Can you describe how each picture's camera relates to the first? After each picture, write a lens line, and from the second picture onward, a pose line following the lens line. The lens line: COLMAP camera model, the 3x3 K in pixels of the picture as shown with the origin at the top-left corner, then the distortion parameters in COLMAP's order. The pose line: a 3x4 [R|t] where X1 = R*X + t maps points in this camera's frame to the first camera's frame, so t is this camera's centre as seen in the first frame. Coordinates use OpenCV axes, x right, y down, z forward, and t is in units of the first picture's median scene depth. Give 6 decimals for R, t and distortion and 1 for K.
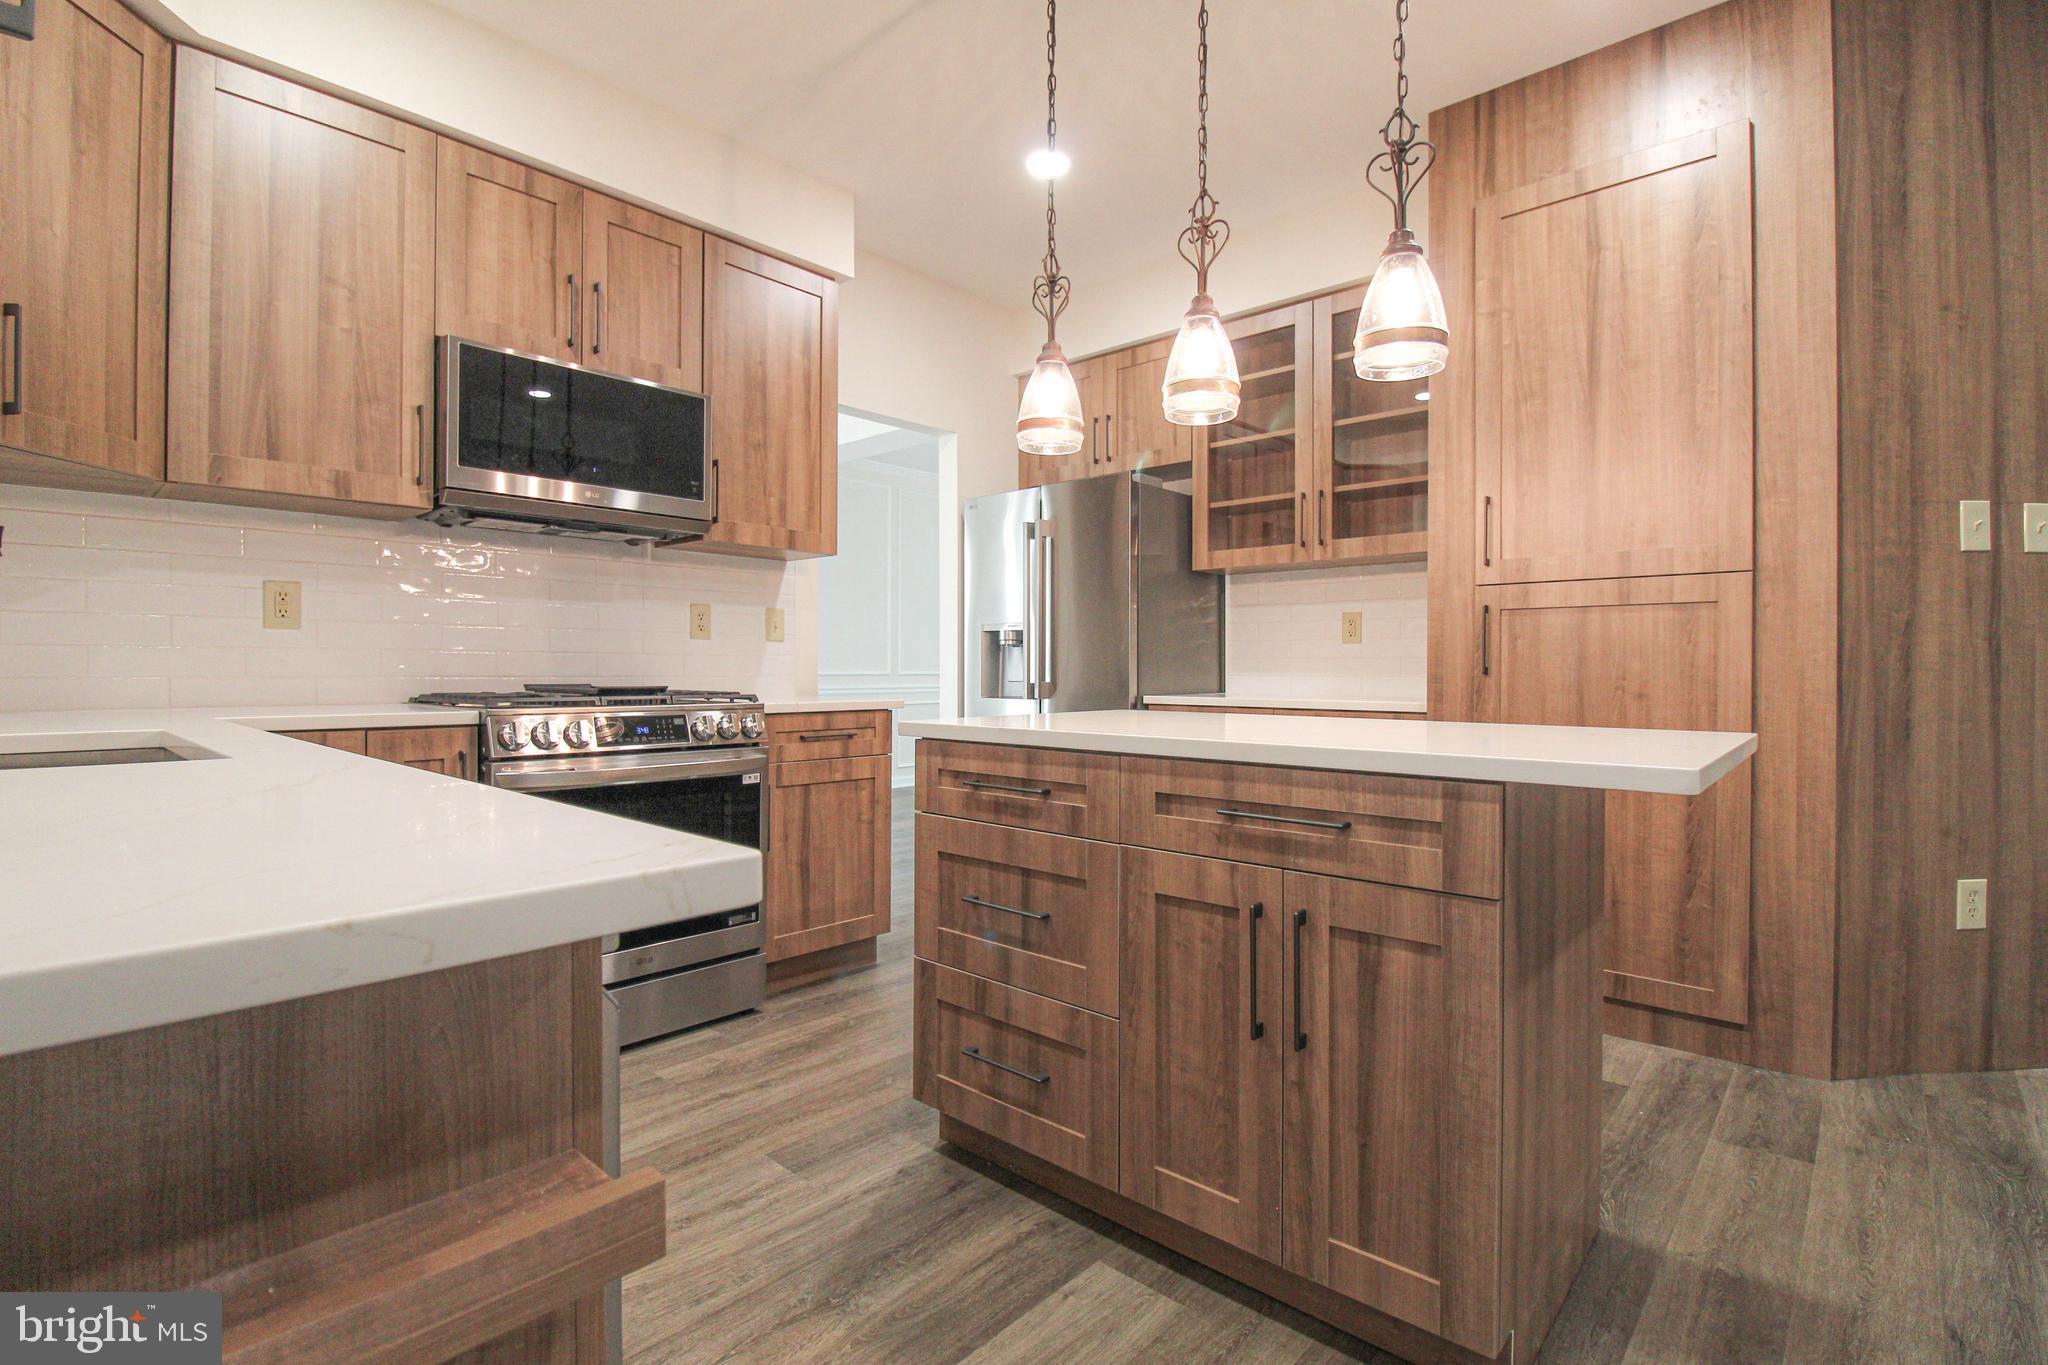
lens RADIAL K [[948.1, 0, 1026.2], [0, 948.1, 667.8], [0, 0, 1]] dist [-0.000931, -0.011715]
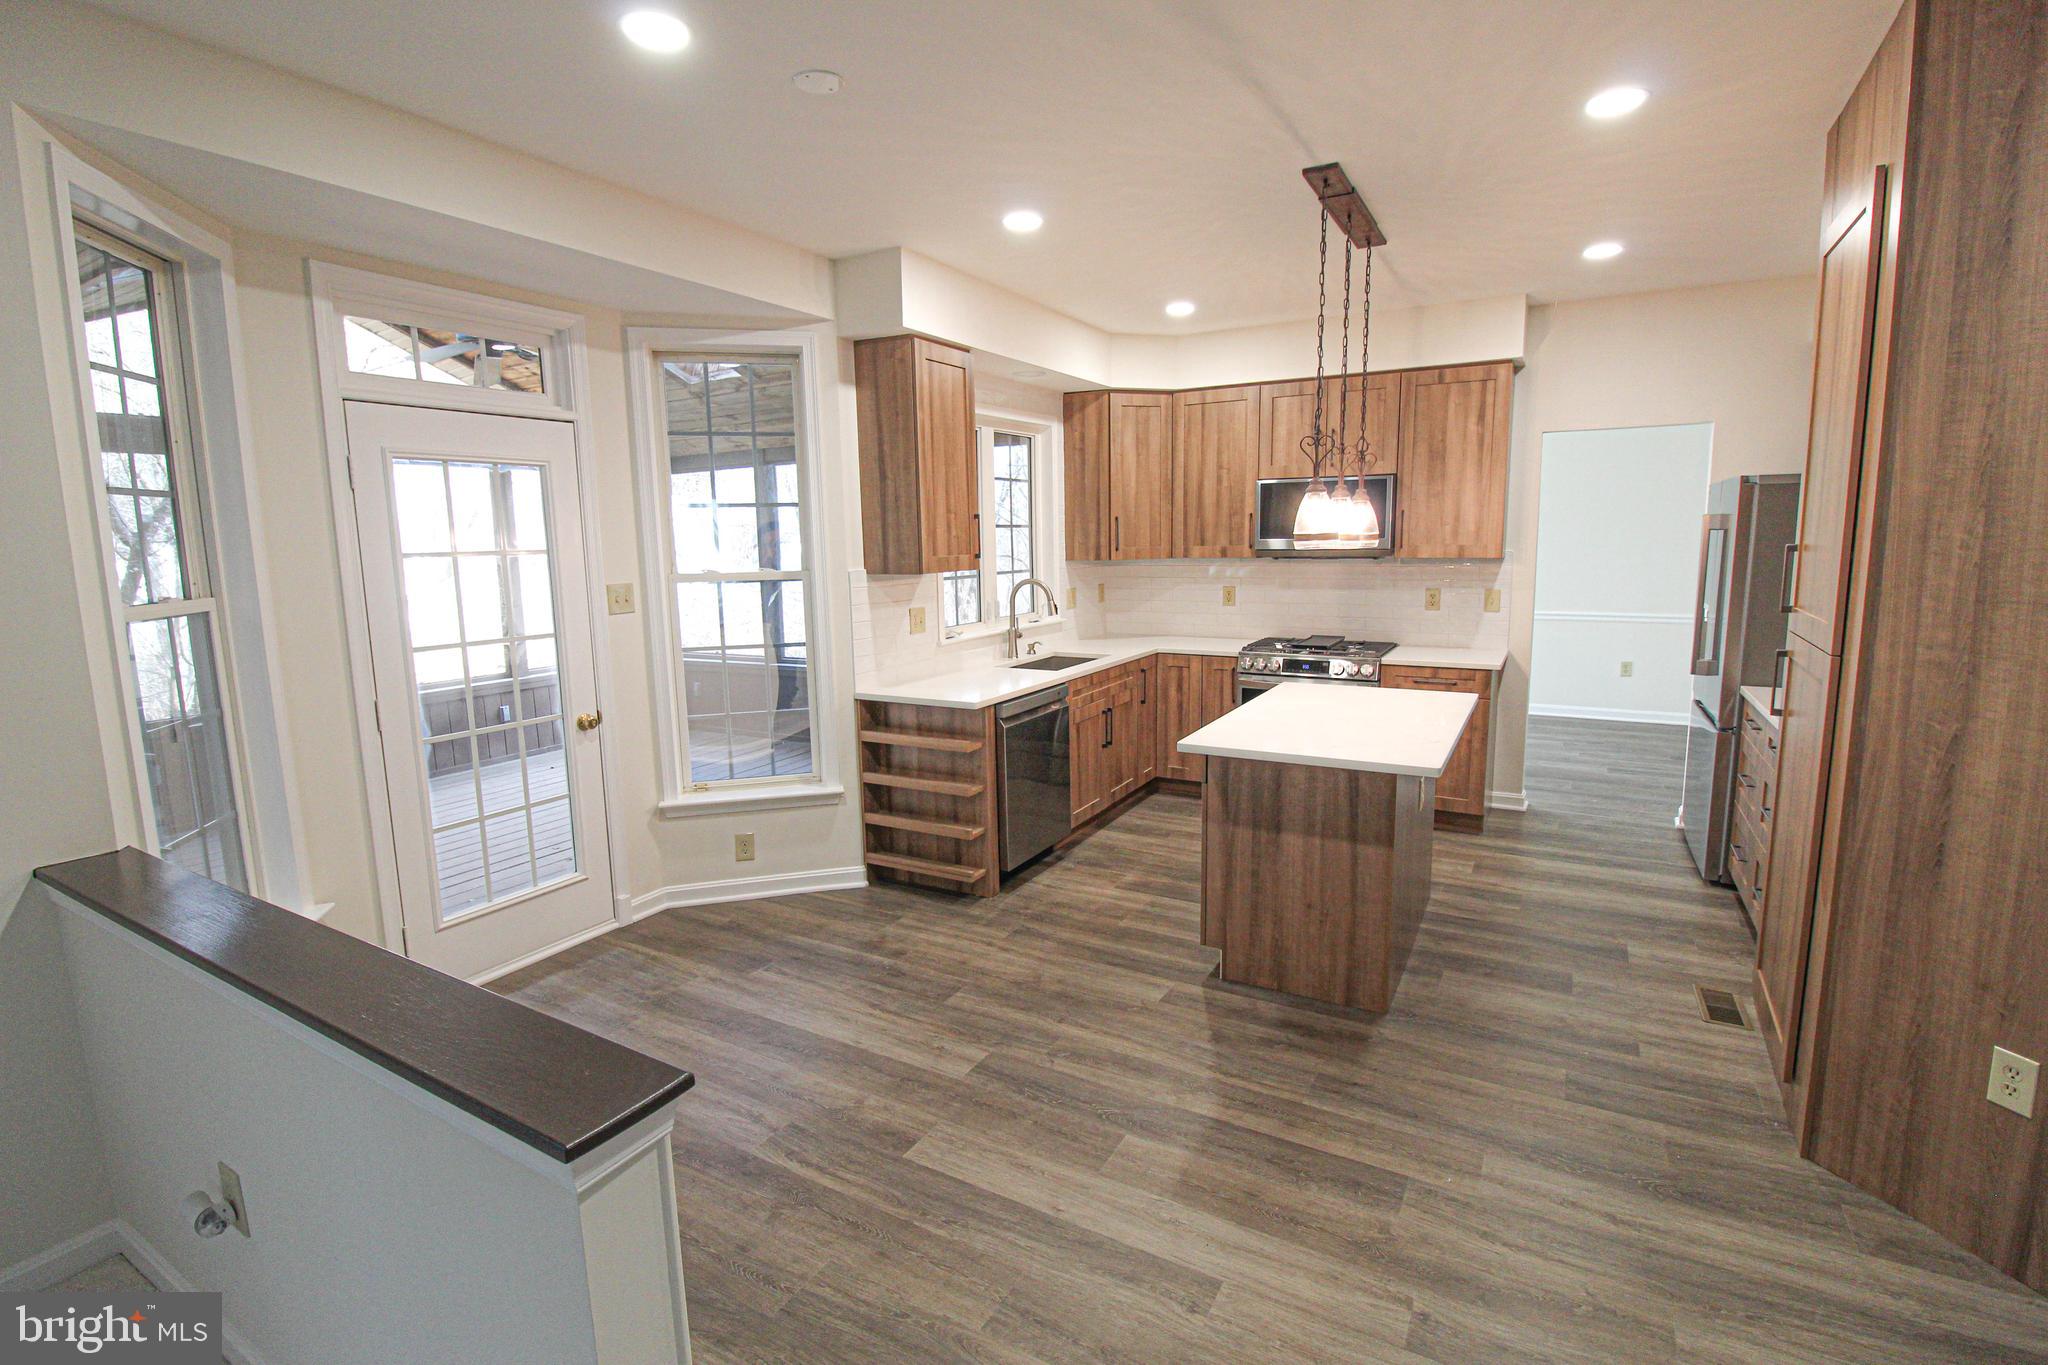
lens RADIAL K [[949.3, 0, 1029.6], [0, 949.3, 674.3], [0, 0, 1]] dist [0.001325, -0.009913]
pose [[0.217463, 0.138987, -0.966122, 1.593749], [0.017988, 0.989071, 0.146337, -0.251576], [0.975903, -0.049201, 0.212587, -0.027357]]
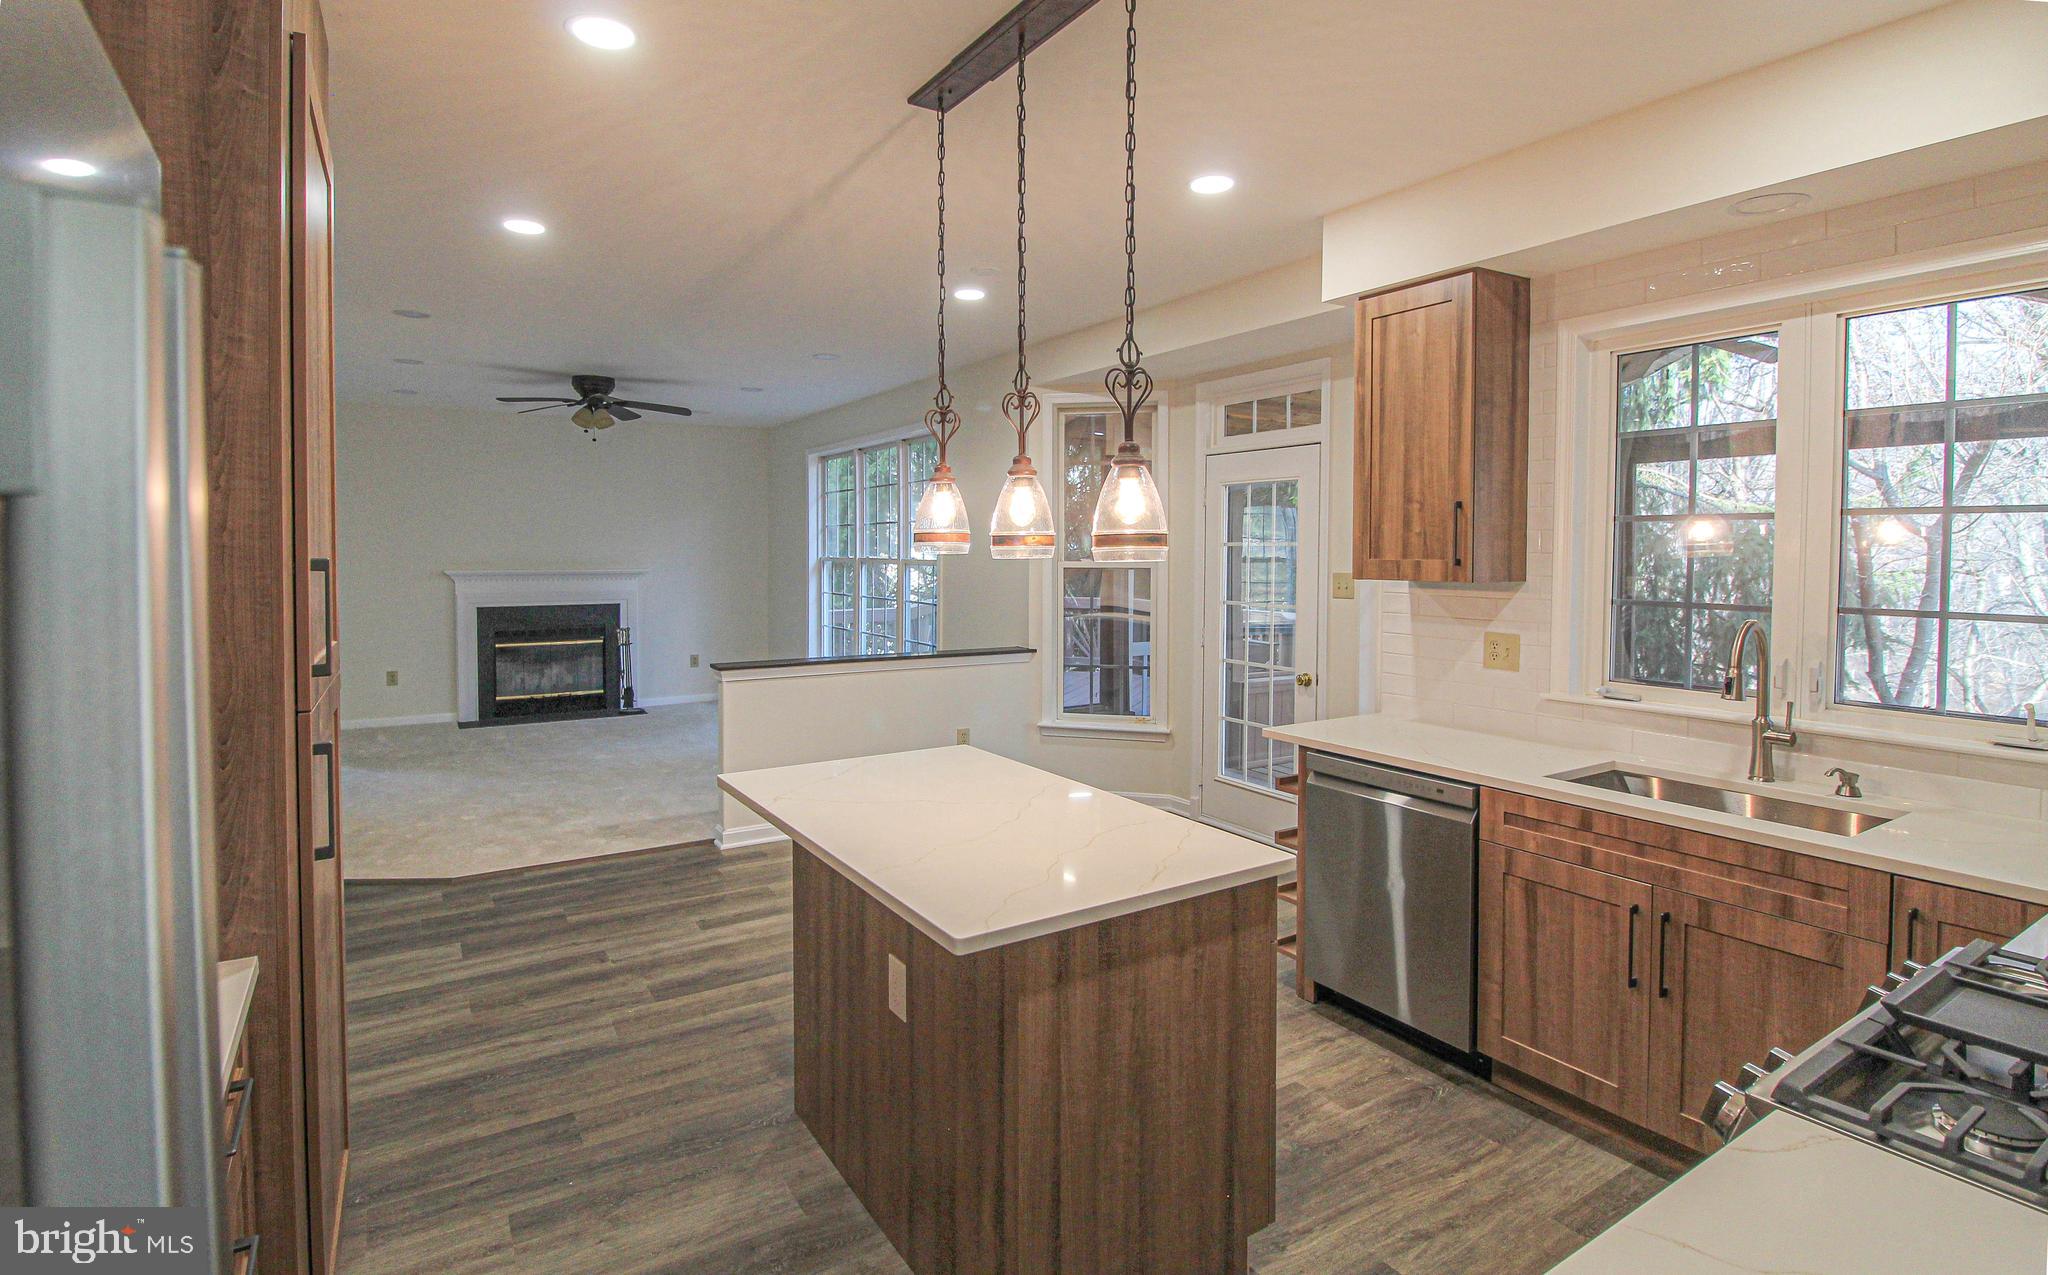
lens RADIAL K [[994.9, 0, 1007.8], [0, 994.9, 573.1], [0, 0, 1]] dist [-0.012078, 0.000033]
pose [[-0.960499, -0.007195, 0.278191, -0.114963], [0.000214, 0.999646, 0.026592, -0.230673], [-0.278284, 0.025601, -0.960158, 1.789825]]
